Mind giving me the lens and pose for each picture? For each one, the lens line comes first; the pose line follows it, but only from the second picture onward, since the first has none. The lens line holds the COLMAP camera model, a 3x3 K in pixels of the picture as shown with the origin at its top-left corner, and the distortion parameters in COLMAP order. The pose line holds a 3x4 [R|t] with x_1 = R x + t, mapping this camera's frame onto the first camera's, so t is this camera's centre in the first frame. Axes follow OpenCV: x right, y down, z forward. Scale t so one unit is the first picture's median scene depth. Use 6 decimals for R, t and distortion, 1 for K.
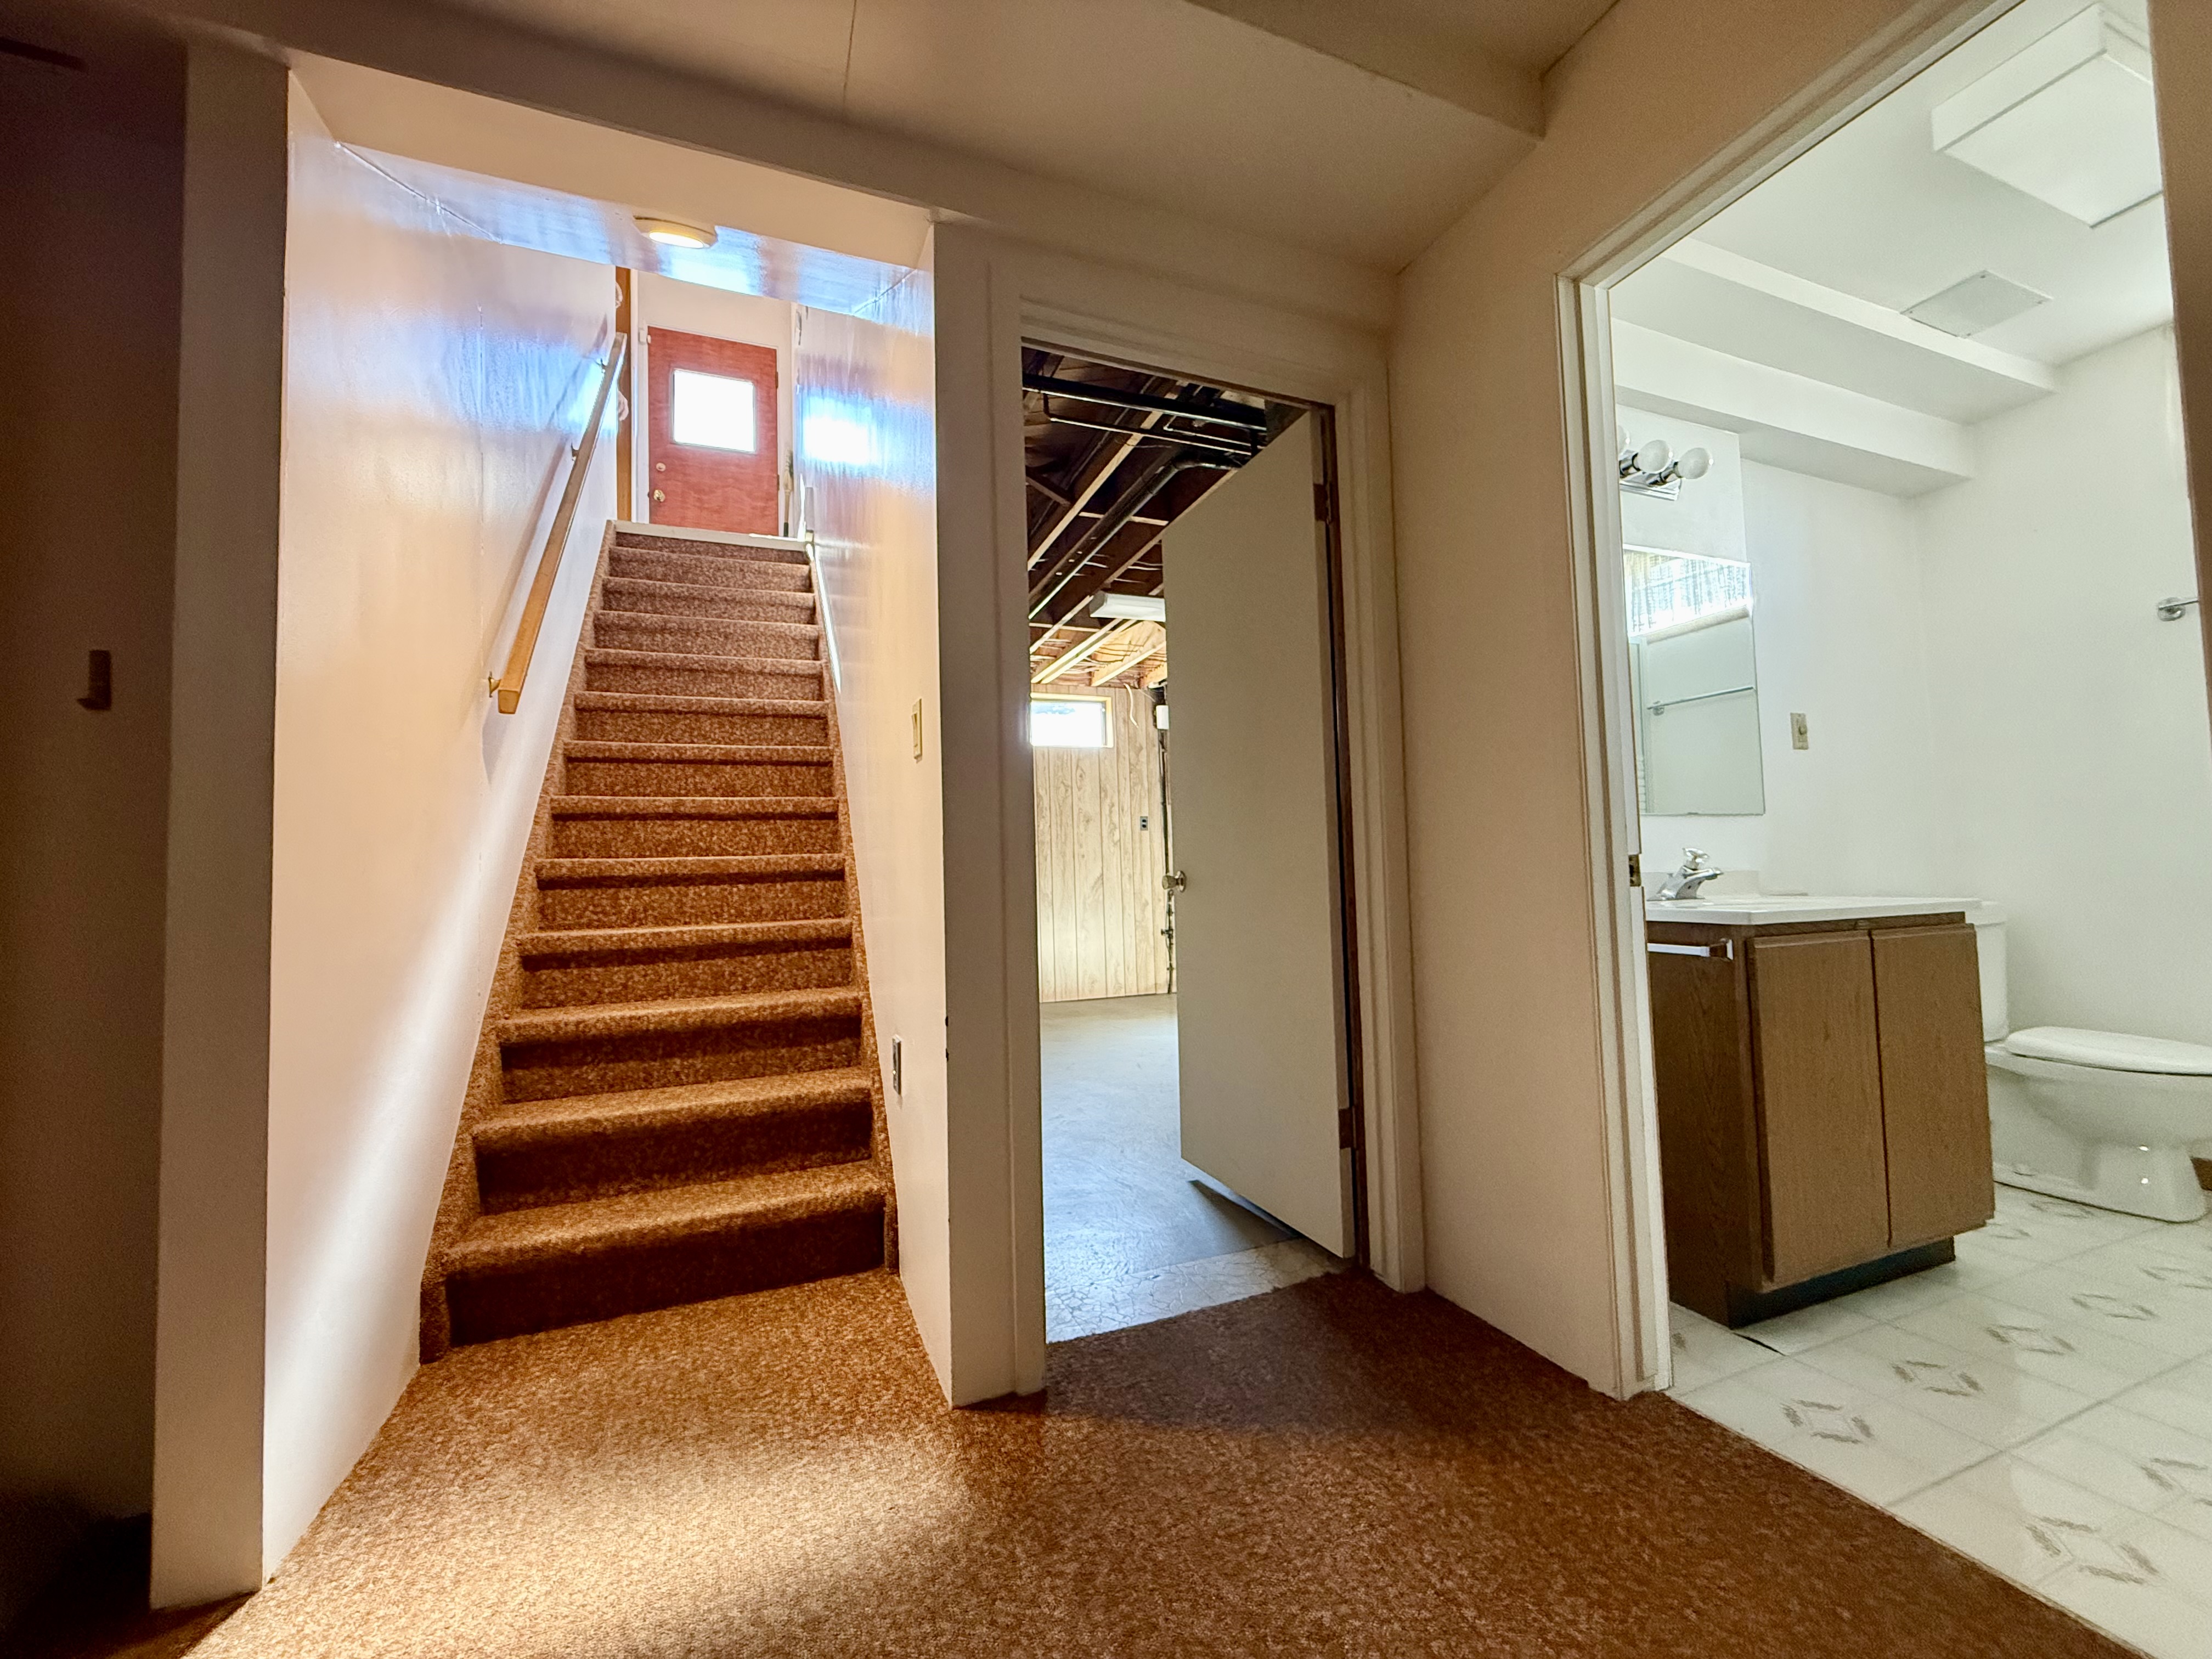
lens RADIAL K [[882.9, 0, 1112.1], [0, 882.9, 826.5], [0, 0, 1]] dist [0.004502, -0.000579]
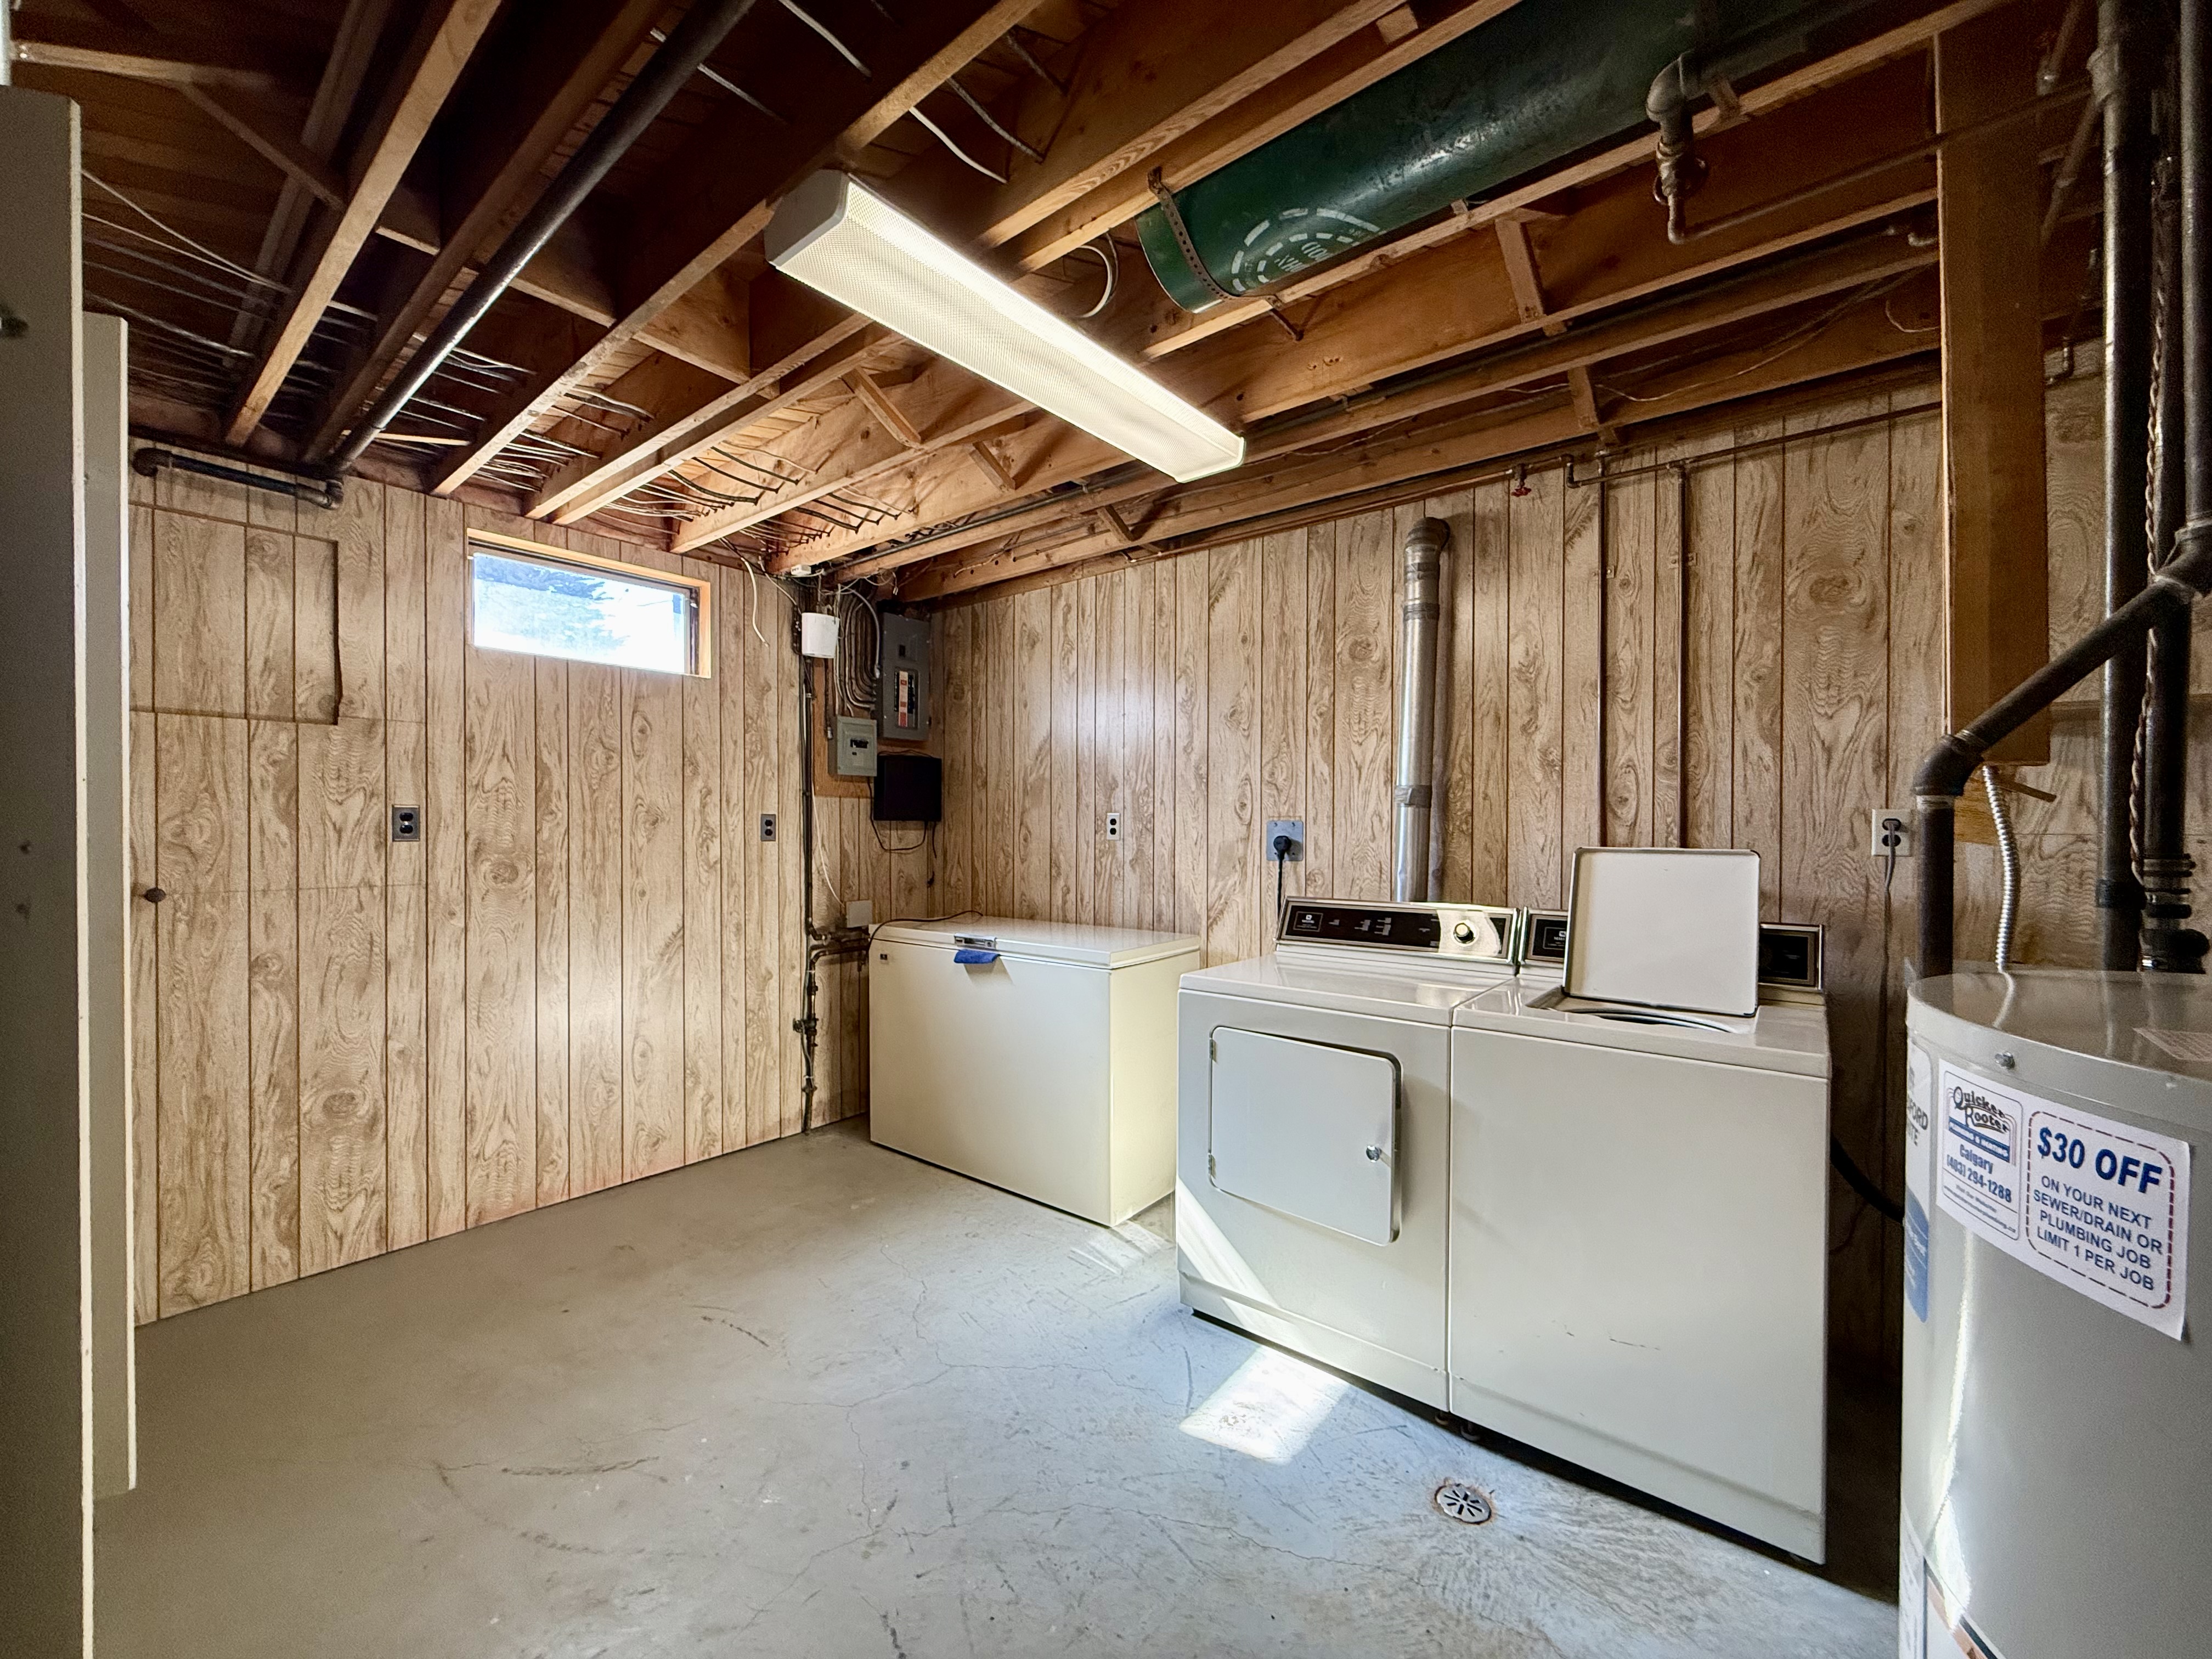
lens RADIAL K [[882.9, 0, 1098.9], [0, 882.9, 838.0], [0, 0, 1]] dist [0.004502, -0.000579]
pose [[0.874285, 0.026085, 0.484711, -0.049022], [-0.053768, 0.997614, 0.043296, -0.031894], [-0.482425, -0.063915, 0.873602, 0.436237]]
